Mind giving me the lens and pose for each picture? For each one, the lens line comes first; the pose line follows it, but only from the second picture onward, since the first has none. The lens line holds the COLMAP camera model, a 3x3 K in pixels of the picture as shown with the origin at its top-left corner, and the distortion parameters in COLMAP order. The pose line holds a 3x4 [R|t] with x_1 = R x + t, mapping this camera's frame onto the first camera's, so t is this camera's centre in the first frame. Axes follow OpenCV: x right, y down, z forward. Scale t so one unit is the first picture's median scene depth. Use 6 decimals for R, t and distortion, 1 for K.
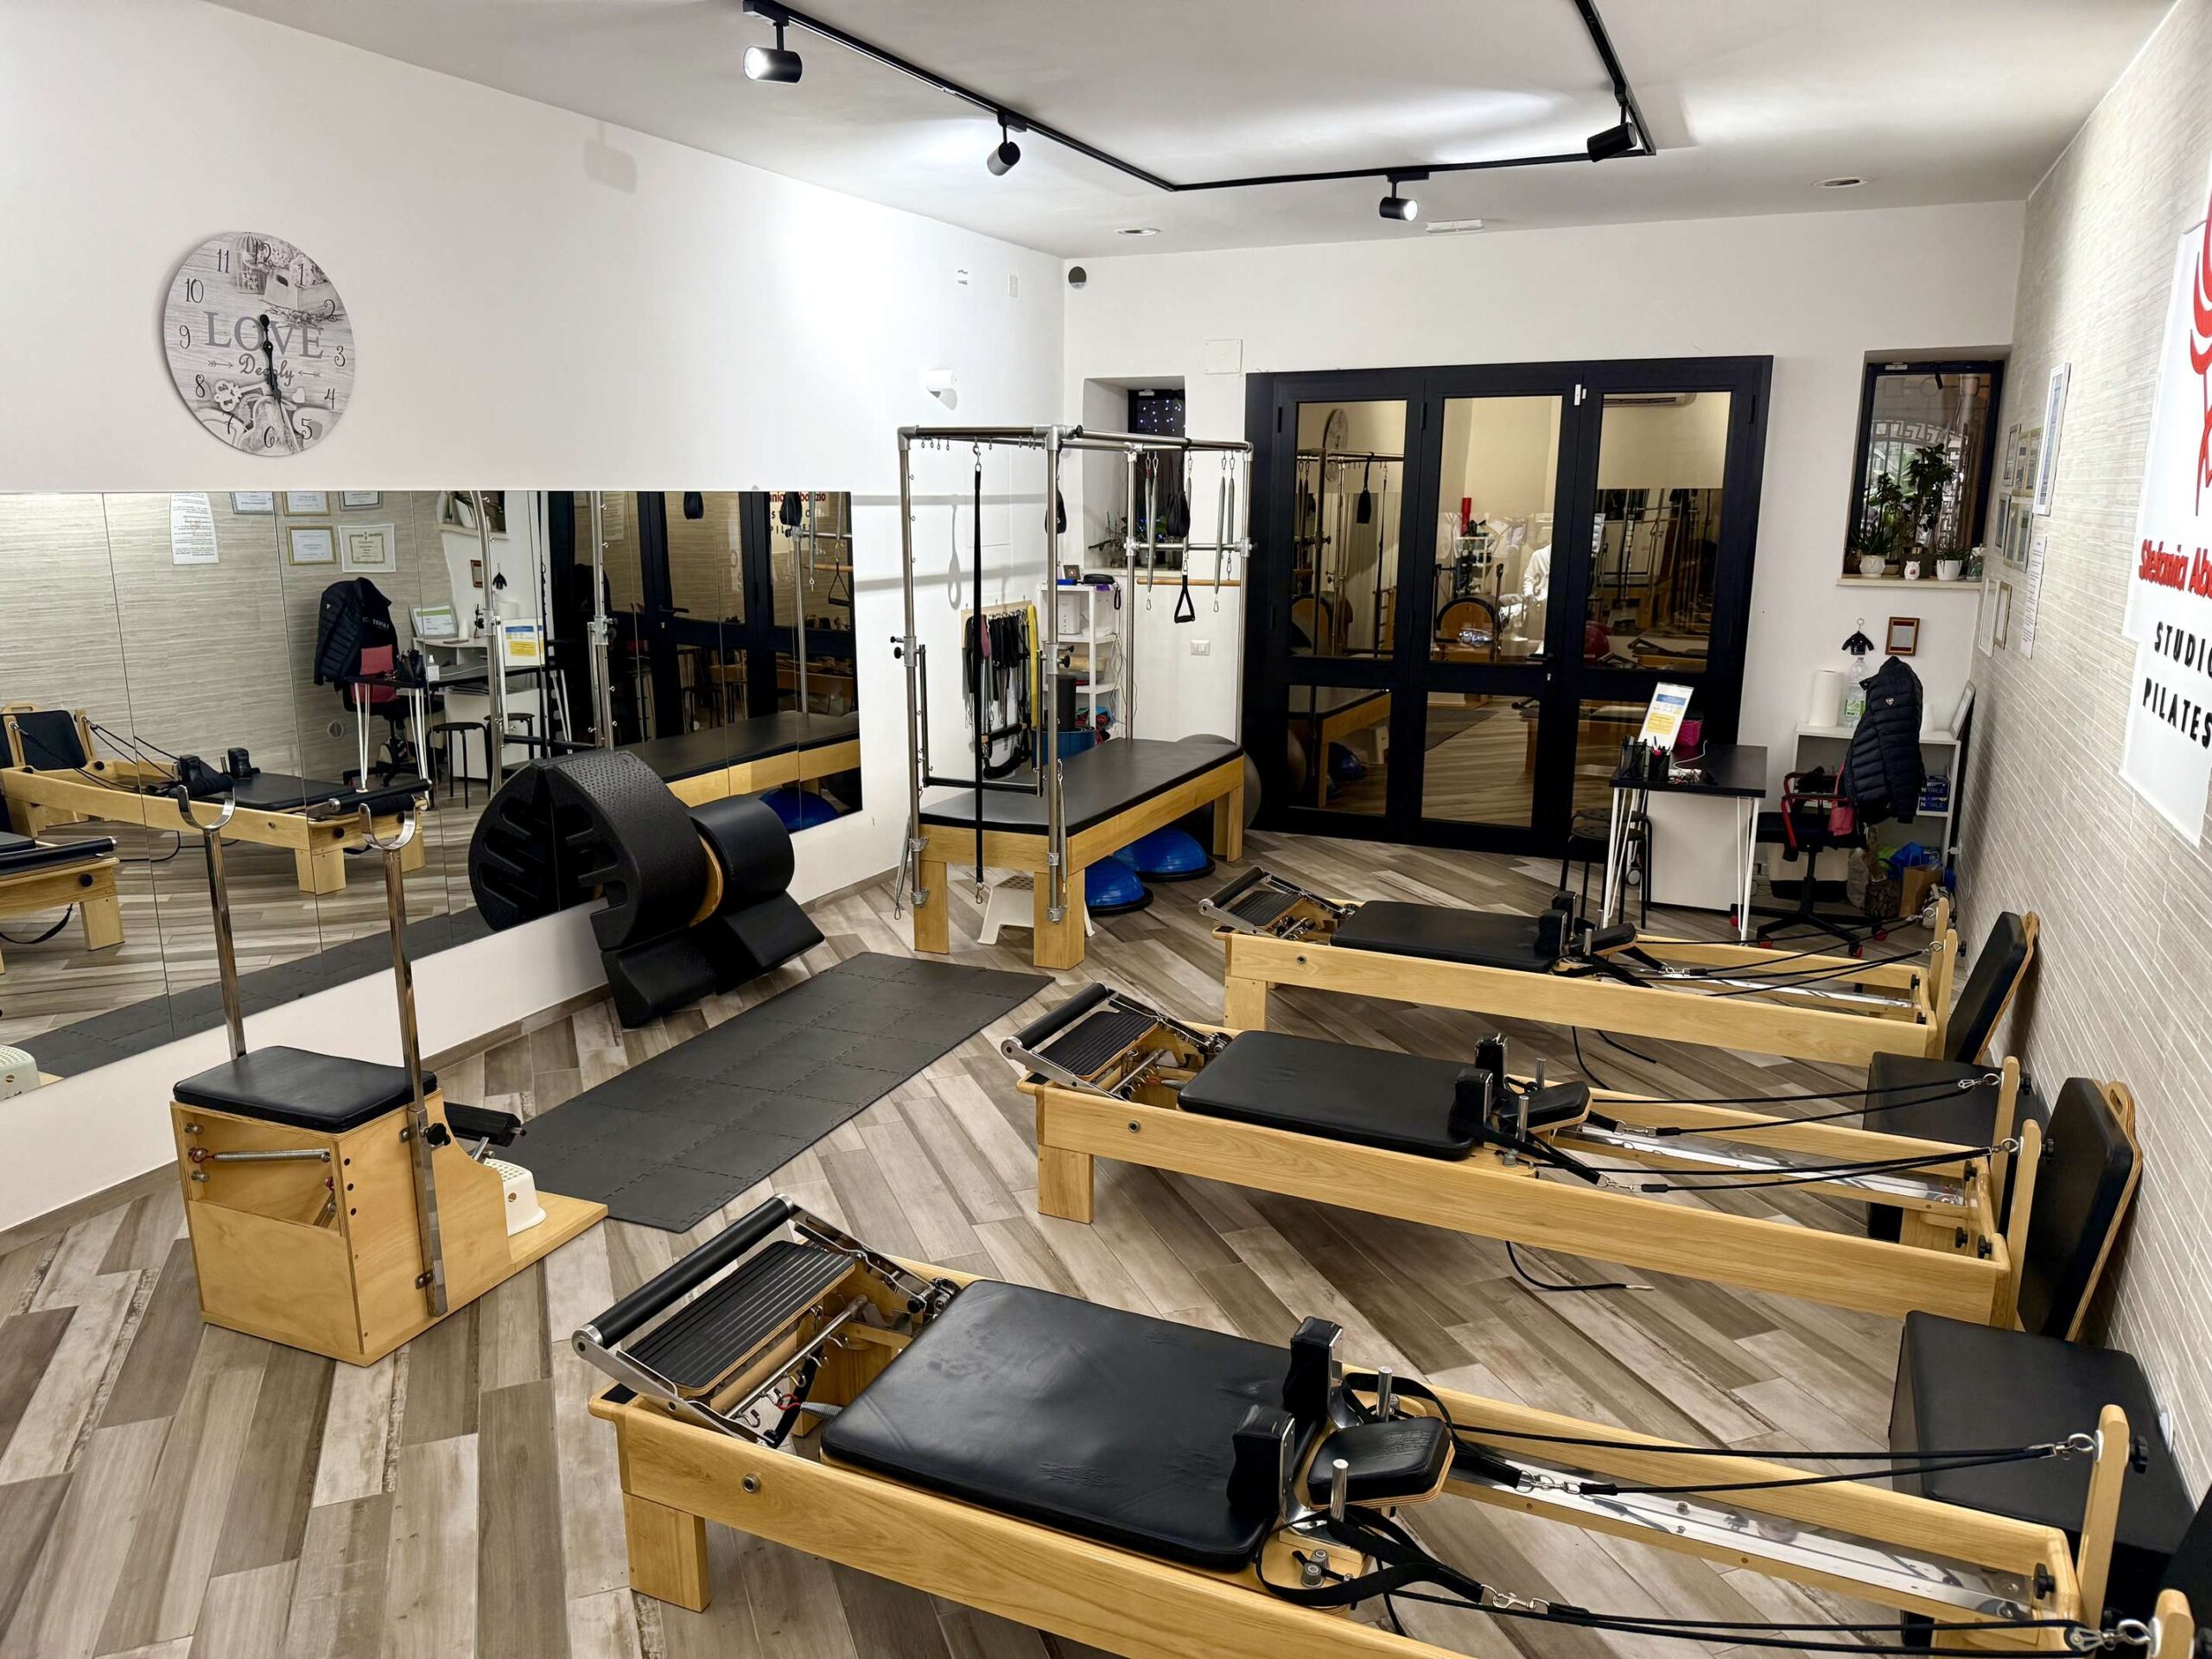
lens RADIAL K [[1535.4, 0, 1106.0], [0, 1535.4, 829.5], [0, 0, 1]] dist [0.081815, -0.211120]
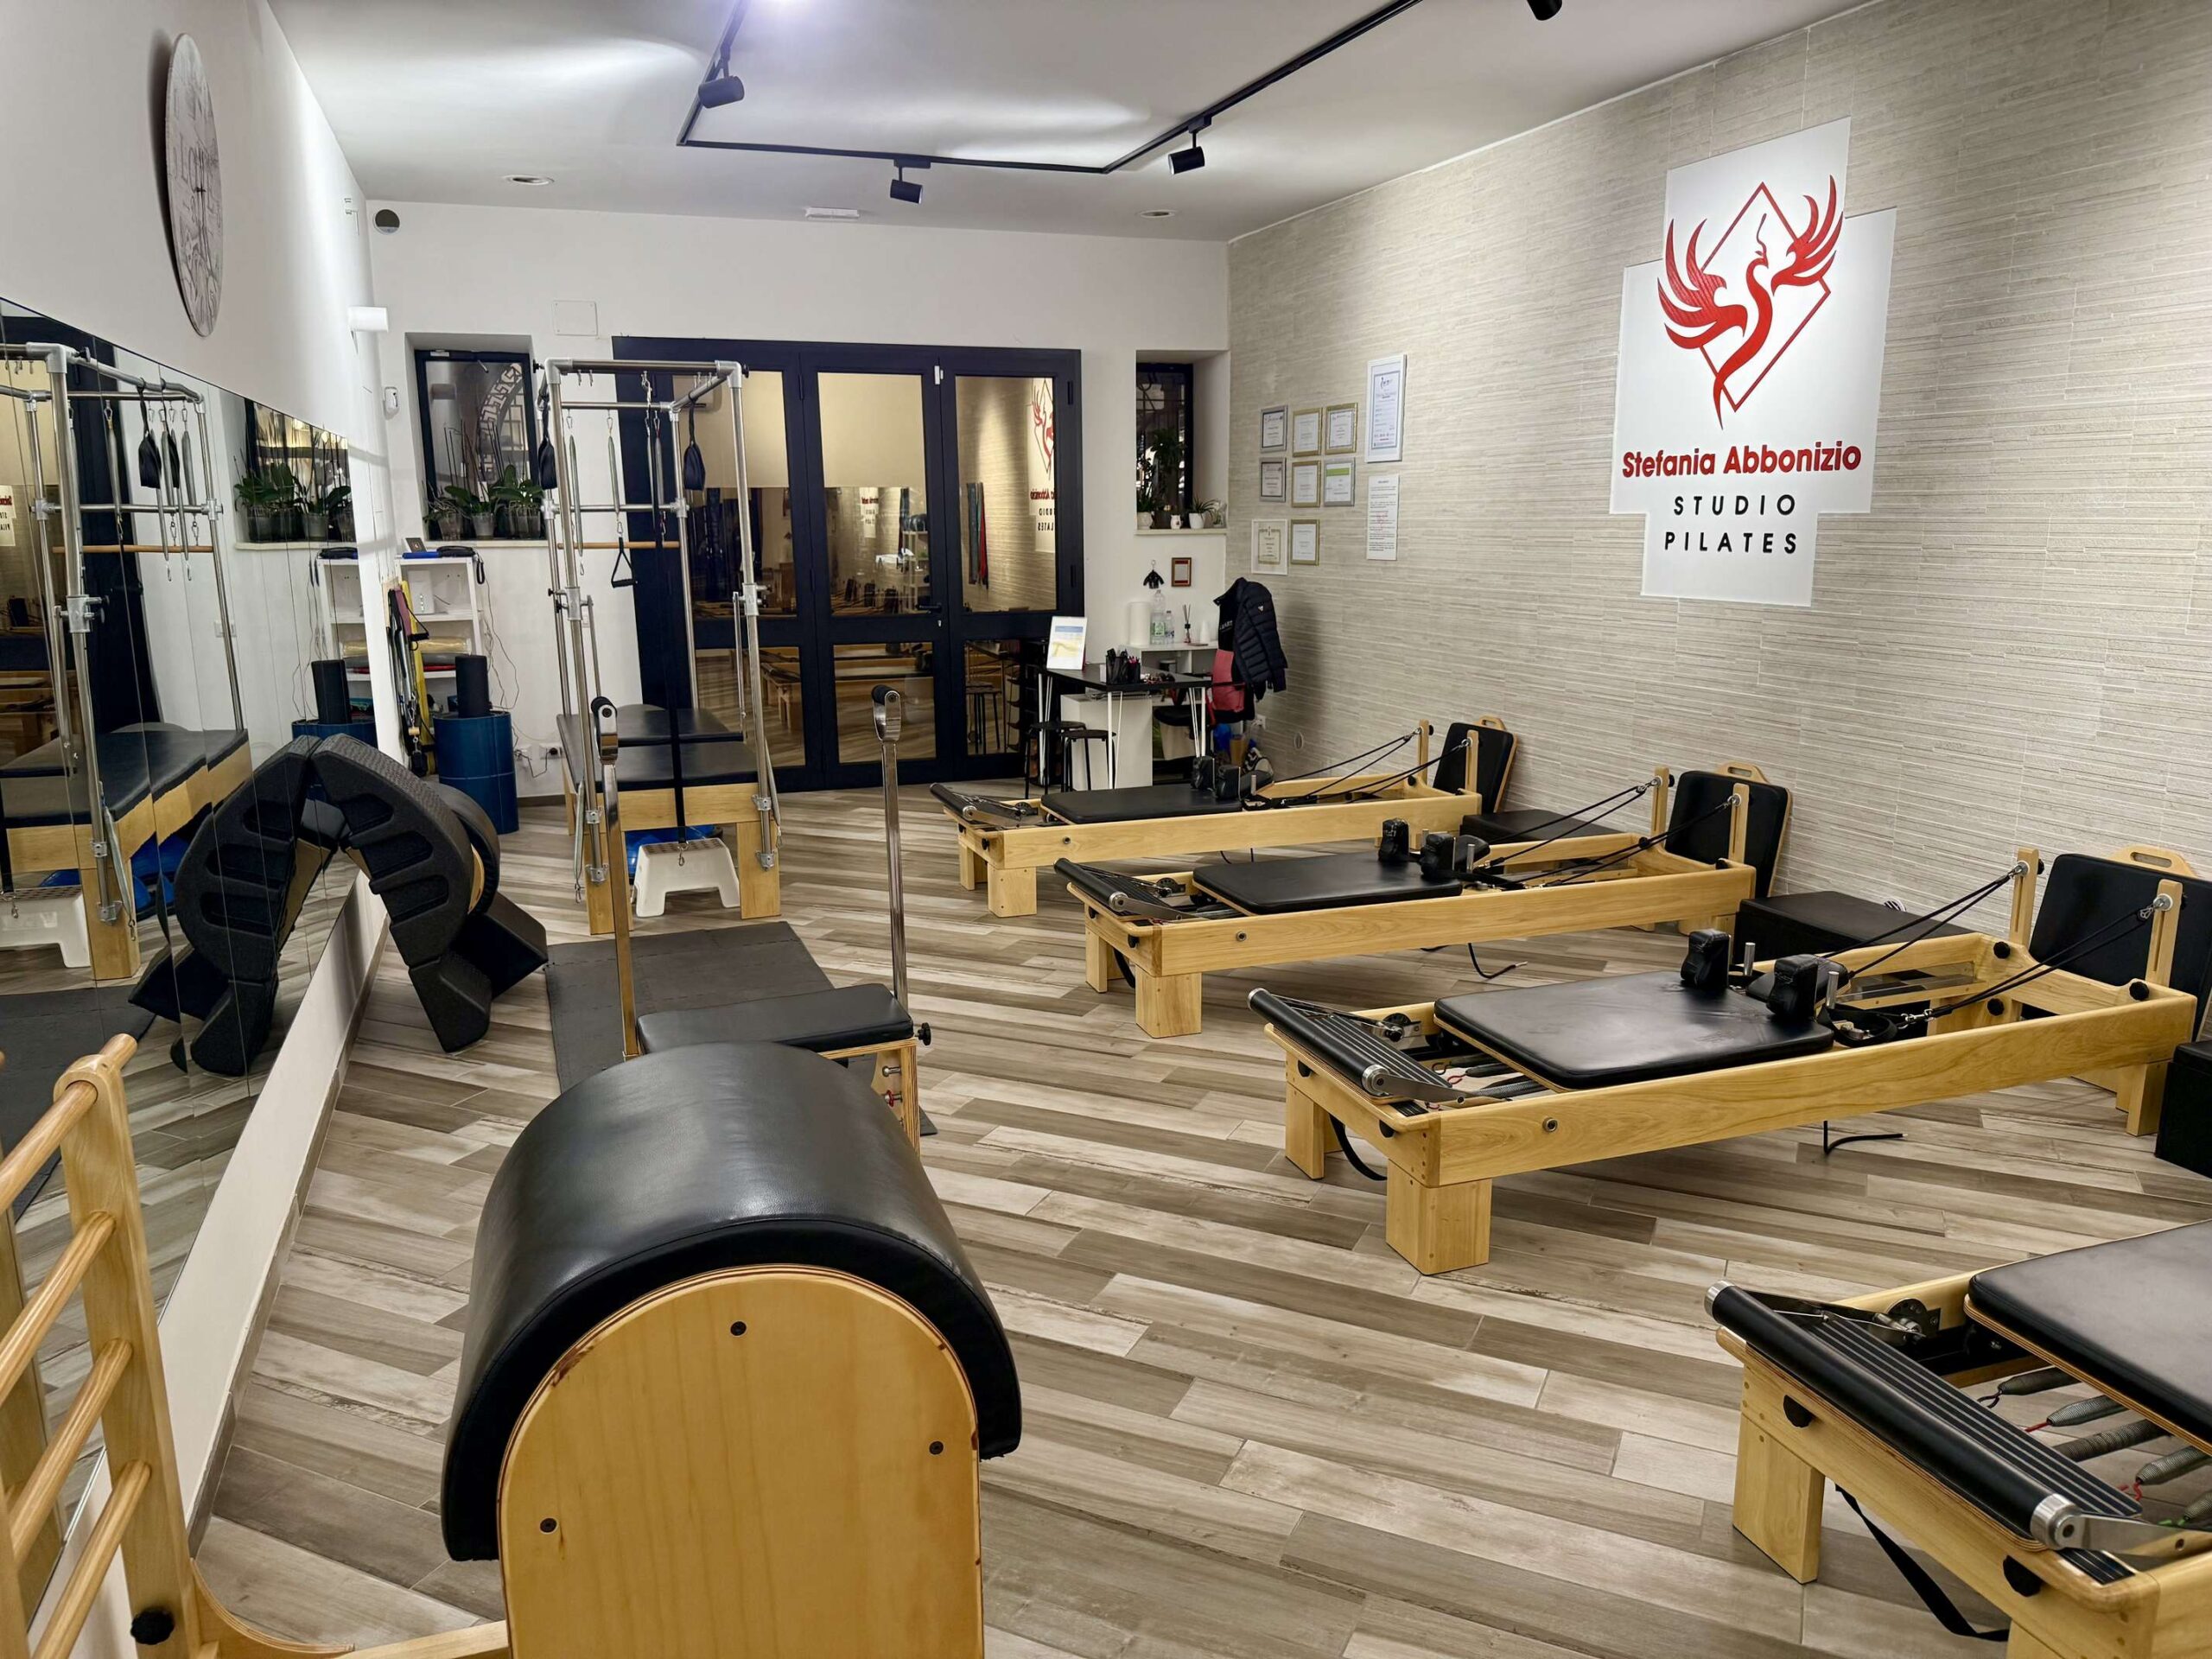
lens RADIAL K [[1600.3, 0, 1106.0], [0, 1600.3, 829.5], [0, 0, 1]] dist [0.027985, -0.004973]
pose [[0.696963, -0.143956, 0.702510, -0.522897], [0.163782, 0.985705, 0.039498, 0.026361], [-0.698154, 0.087530, 0.710577, 0.102675]]
